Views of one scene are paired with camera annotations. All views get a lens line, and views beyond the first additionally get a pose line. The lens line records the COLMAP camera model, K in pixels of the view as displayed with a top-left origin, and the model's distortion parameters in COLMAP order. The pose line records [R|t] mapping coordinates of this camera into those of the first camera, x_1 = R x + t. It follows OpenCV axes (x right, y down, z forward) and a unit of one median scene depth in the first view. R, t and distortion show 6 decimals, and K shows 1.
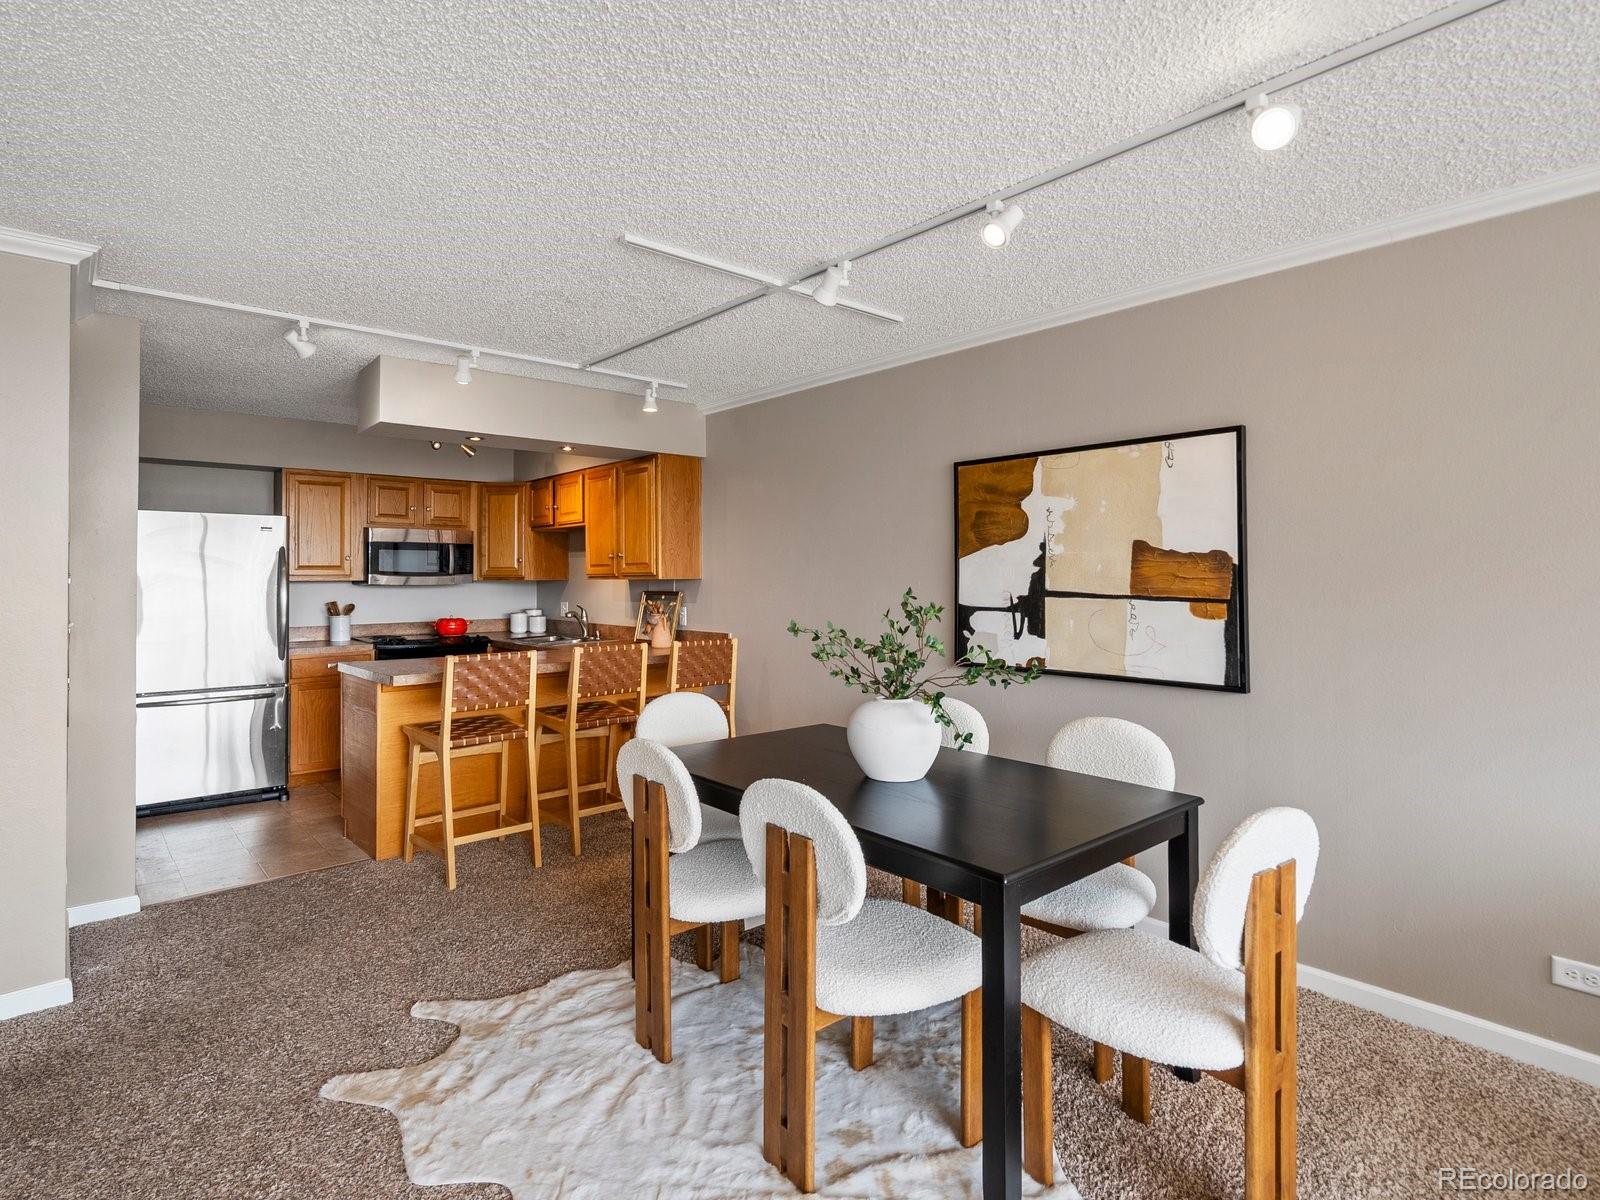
lens RADIAL K [[850.5, 0, 792.1], [0, 850.5, 557.3], [0, 0, 1]] dist [0.014360, 0.000491]
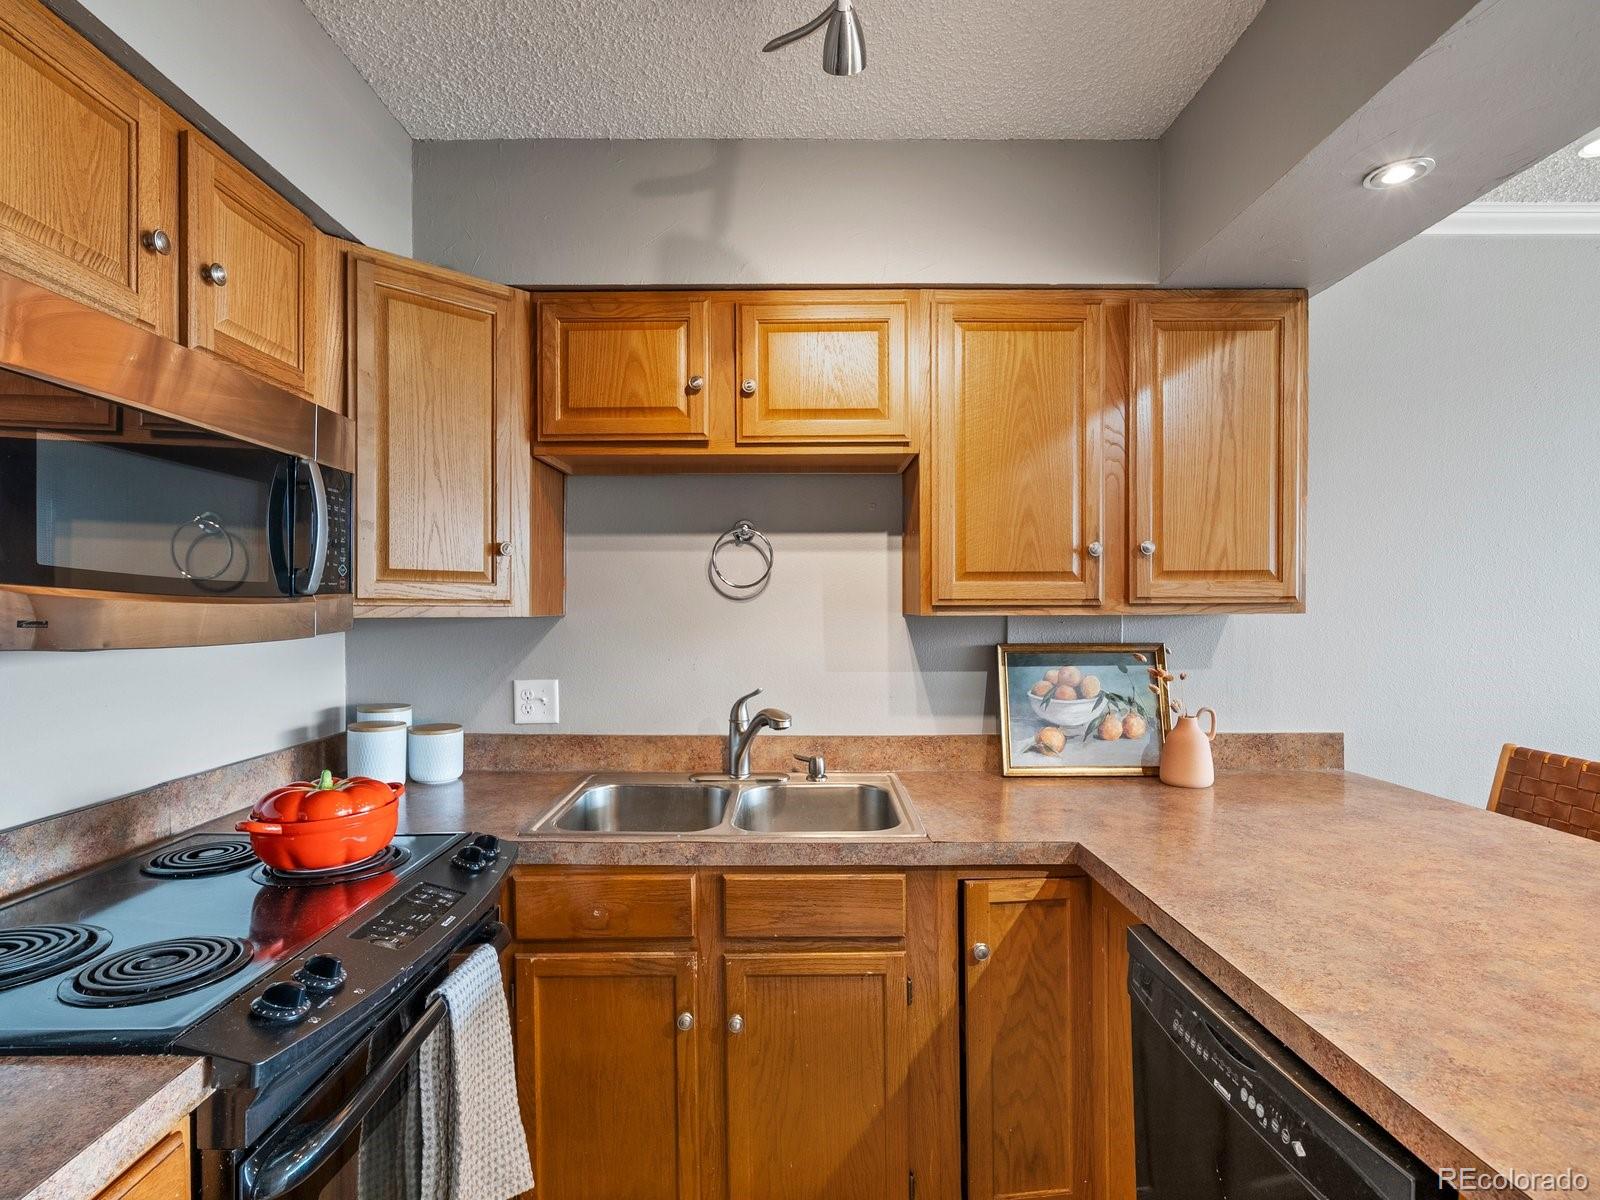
lens RADIAL K [[833.9, 0, 800.3], [0, 833.9, 619.3], [0, 0, 1]] dist [-0.003008, 0.000131]
pose [[0.646360, -0.008079, 0.762990, -0.518546], [-0.018504, 0.999484, 0.026258, 0.019656], [-0.762808, -0.031091, 0.645877, 0.806741]]
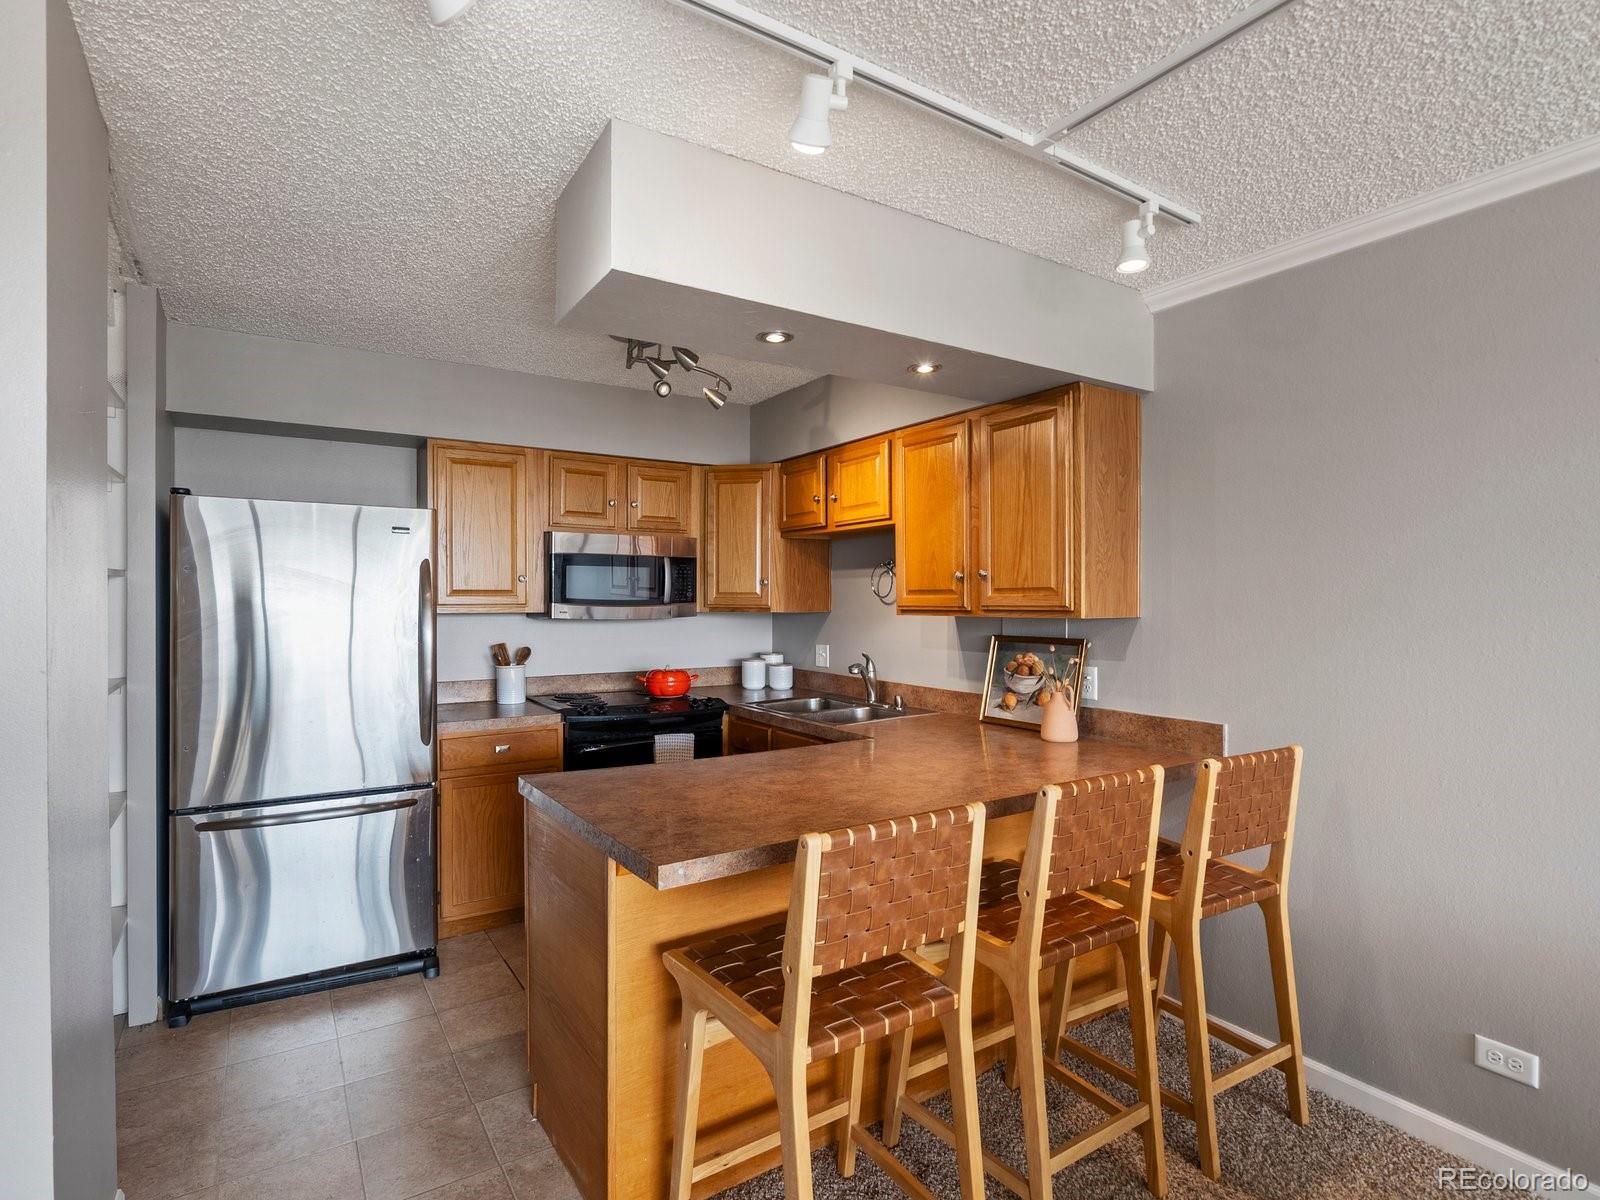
lens RADIAL K [[823.9, 0, 795.2], [0, 823.9, 595.4], [0, 0, 1]] dist [-0.004341, 0.000663]
pose [[0.990690, 0.004613, -0.136059, -0.228795], [-0.002118, 0.999827, 0.018476, 0.001938], [0.136121, -0.018016, 0.990528, 0.406680]]
